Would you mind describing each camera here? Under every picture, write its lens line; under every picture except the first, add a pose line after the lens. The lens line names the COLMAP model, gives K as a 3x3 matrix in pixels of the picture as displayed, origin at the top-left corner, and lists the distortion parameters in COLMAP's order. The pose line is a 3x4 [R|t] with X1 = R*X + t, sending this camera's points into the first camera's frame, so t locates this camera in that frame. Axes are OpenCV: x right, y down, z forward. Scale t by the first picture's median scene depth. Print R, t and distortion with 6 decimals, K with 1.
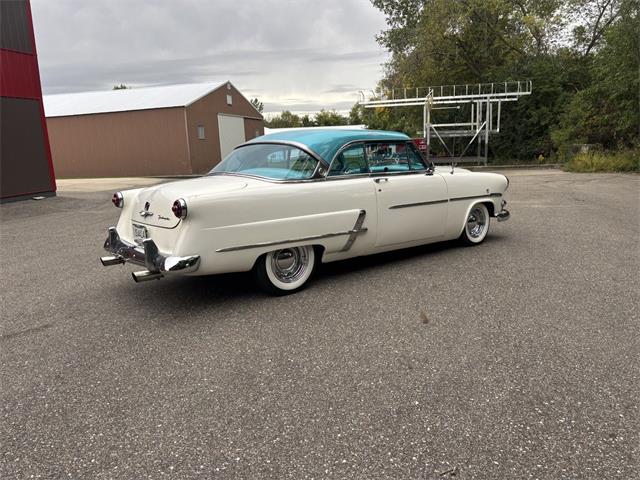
lens RADIAL K [[496.6, 0, 320.0], [0, 496.6, 240.0], [0, 0, 1]] dist [0.057717, -0.051981]
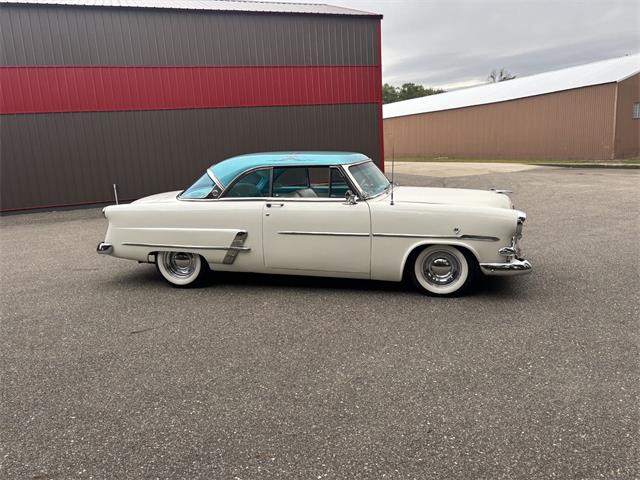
lens RADIAL K [[492.7, 0, 320.0], [0, 492.7, 240.0], [0, 0, 1]] dist [-0.000200, -0.000953]
pose [[0.578657, 0.166560, -0.798382, 1.013654], [-0.124218, 0.985502, 0.115566, -0.180664], [0.806056, 0.032301, 0.590958, 0.485098]]
